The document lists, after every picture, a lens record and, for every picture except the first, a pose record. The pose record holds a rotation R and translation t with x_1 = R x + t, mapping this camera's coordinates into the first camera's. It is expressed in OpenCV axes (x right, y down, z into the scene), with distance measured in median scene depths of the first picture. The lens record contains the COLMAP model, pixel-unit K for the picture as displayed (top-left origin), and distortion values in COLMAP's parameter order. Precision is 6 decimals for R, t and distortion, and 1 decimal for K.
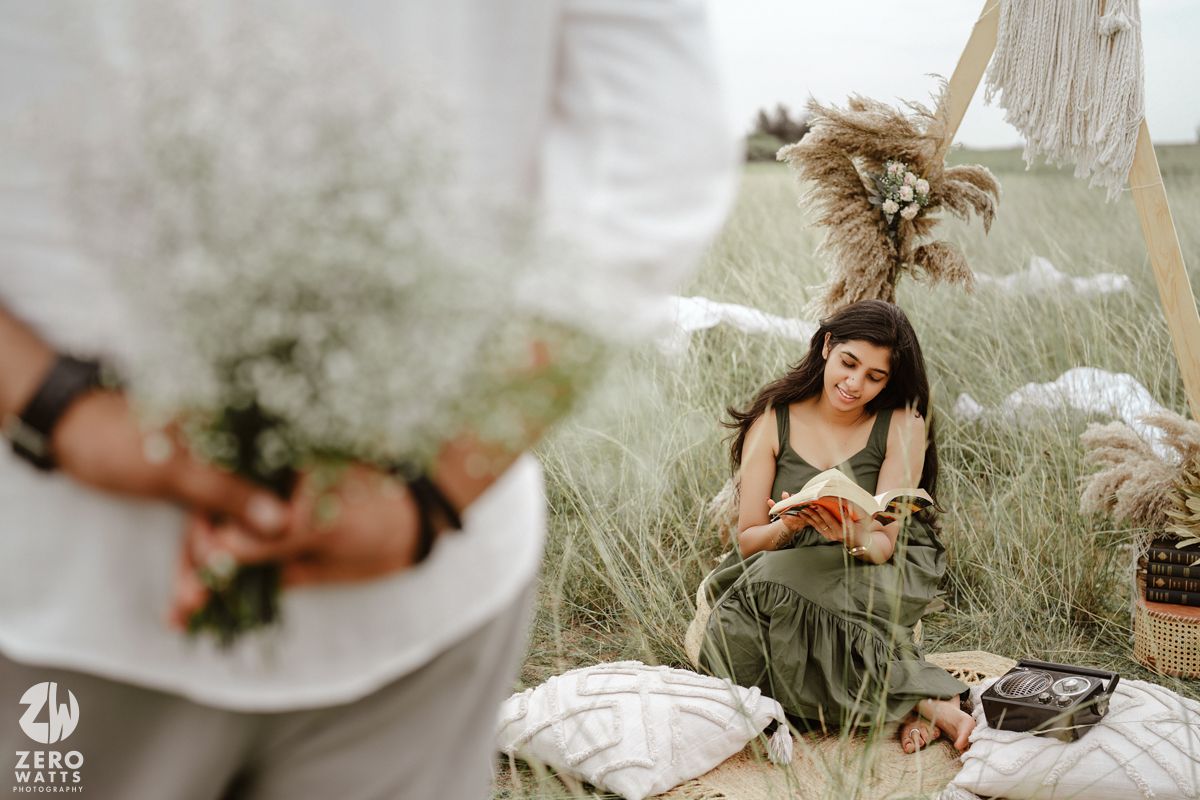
lens RADIAL K [[1701.0, 0, 600.0], [0, 1701.0, 400.0], [0, 0, 1]] dist [-0.052850, 0.765104]
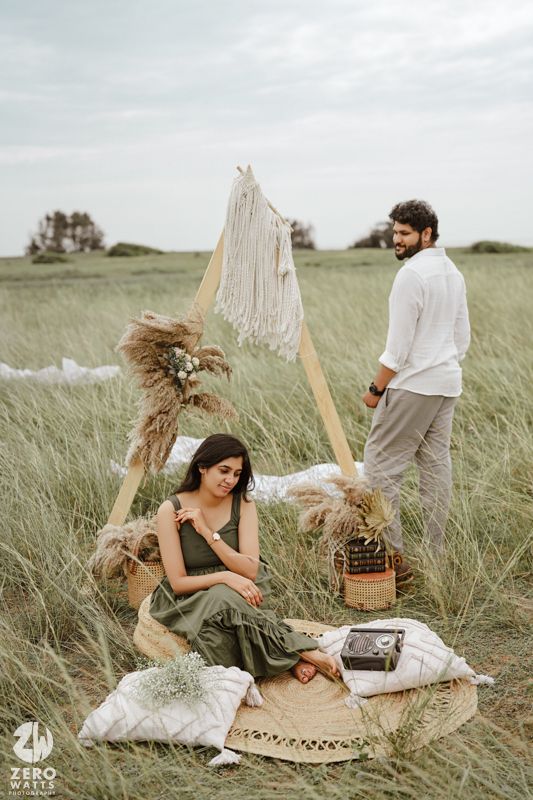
lens RADIAL K [[1134.0, 0, 266.5], [0, 1134.0, 400.0], [0, 0, 1]] dist [-0.052850, 0.765104]
pose [[0.848942, -0.101067, 0.518733, -0.362560], [0.109973, 0.993841, 0.013655, -0.094601], [-0.516918, 0.045454, 0.854827, -0.038526]]
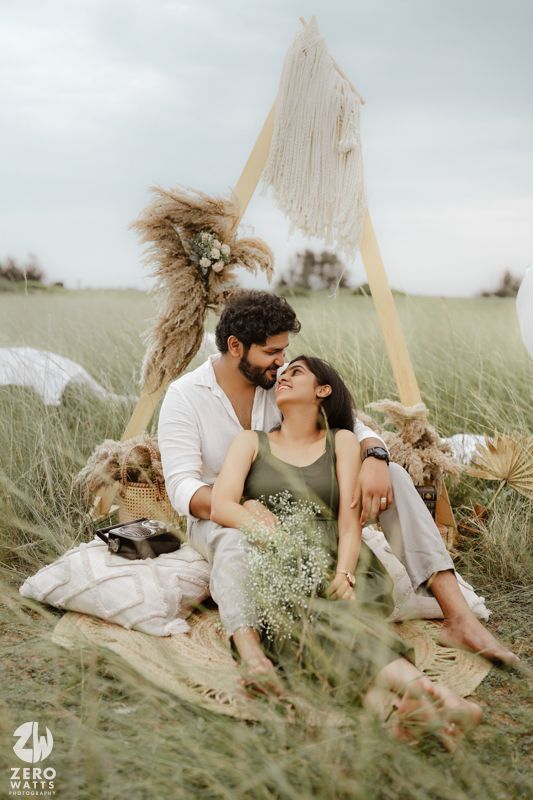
lens RADIAL K [[1134.0, 0, 266.5], [0, 1134.0, 400.0], [0, 0, 1]] dist [-0.052850, 0.765104]
pose [[0.946187, -0.009172, 0.323491, -0.089339], [0.025644, 0.998580, -0.046694, 0.047462], [-0.322603, 0.052477, 0.945079, 0.090359]]
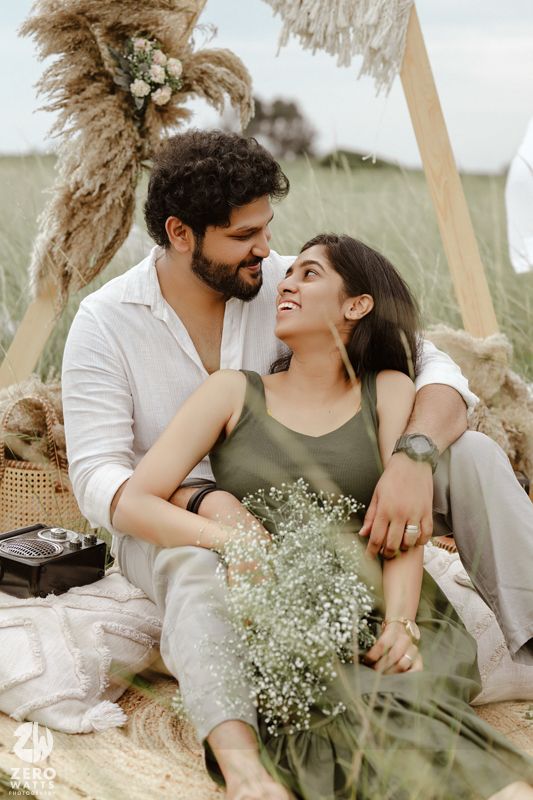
lens RADIAL K [[1714.1, 0, 266.5], [0, 1714.1, 400.0], [0, 0, 1]] dist [0.015600, 0.027505]
pose [[0.929379, -0.014726, 0.368833, -0.085707], [0.017022, 0.999851, -0.002972, 0.043739], [-0.368734, 0.009041, 0.929491, 0.191828]]
